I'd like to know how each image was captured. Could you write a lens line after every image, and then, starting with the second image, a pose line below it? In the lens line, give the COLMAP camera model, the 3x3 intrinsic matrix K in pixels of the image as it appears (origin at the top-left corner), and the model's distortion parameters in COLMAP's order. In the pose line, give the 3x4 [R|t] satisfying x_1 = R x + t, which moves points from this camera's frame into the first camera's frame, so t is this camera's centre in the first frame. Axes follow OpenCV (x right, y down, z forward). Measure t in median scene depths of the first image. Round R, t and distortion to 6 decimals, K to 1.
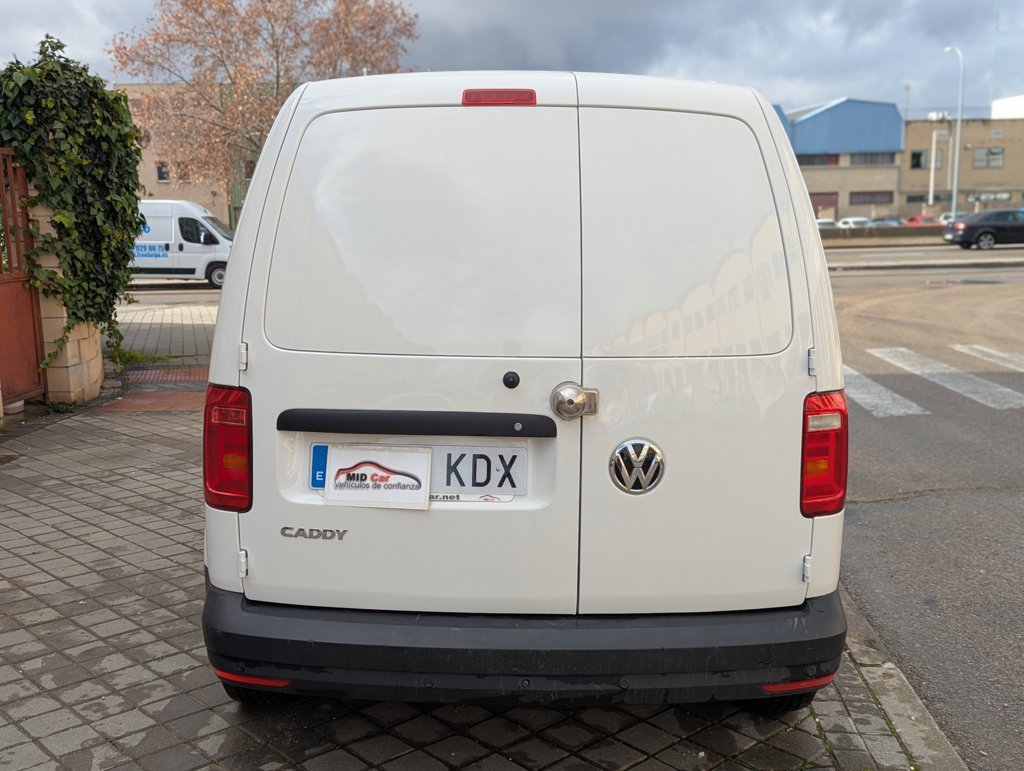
lens RADIAL K [[1064.9, 0, 510.0], [0, 1064.9, 387.8], [0, 0, 1]] dist [0.056967, -0.020241]
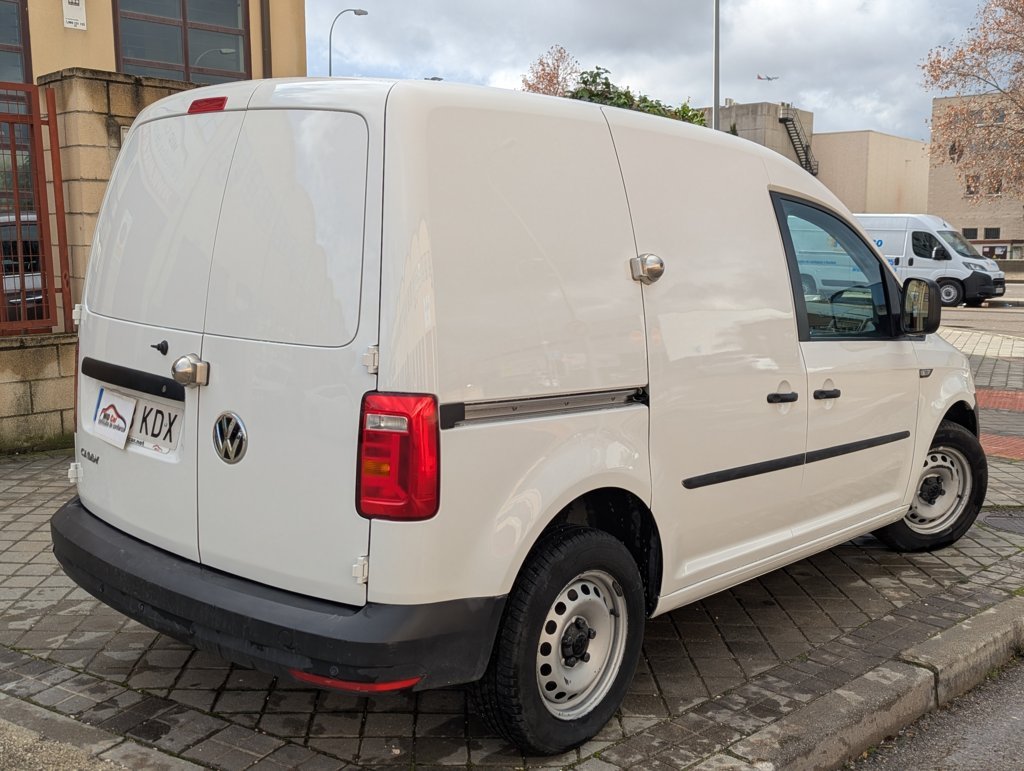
lens RADIAL K [[1064.9, 0, 510.0], [0, 1064.9, 387.8], [0, 0, 1]] dist [0.056967, -0.020241]
pose [[0.764932, 0.110315, -0.634594, 0.999528], [-0.118872, 0.992479, 0.029242, -0.041828], [0.633047, 0.053067, 0.772292, 0.327958]]
